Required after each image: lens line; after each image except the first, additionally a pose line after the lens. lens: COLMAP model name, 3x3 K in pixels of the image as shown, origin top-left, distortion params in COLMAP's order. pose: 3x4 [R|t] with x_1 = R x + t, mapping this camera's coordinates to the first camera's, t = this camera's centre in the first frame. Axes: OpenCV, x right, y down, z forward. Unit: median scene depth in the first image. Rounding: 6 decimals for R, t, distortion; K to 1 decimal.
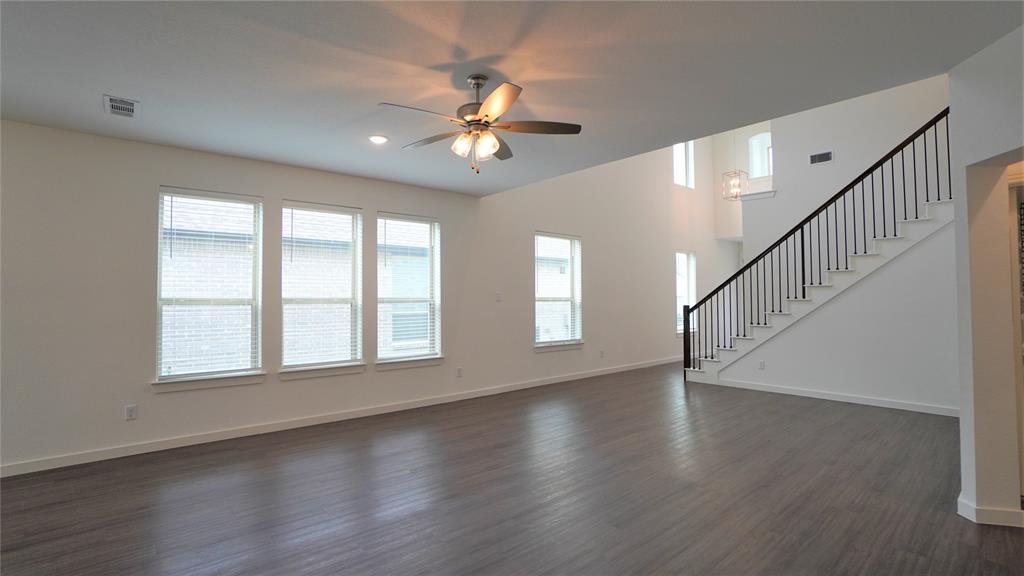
lens RADIAL K [[489.1, 0, 507.4], [0, 489.1, 287.5], [0, 0, 1]] dist [-0.067384, 0.025823]
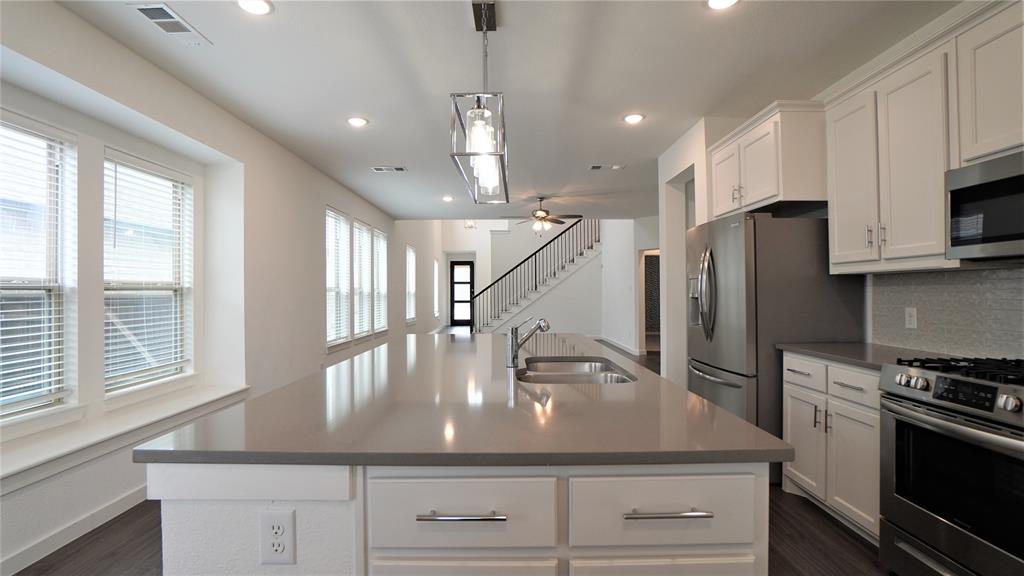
lens RADIAL K [[489.1, 0, 507.4], [0, 489.1, 287.5], [0, 0, 1]] dist [-0.067384, 0.025823]
pose [[0.655150, 0.007149, 0.755465, -0.870203], [-0.017788, 0.999824, 0.005964, 0.000377], [-0.755289, -0.017345, 0.655162, -0.206754]]
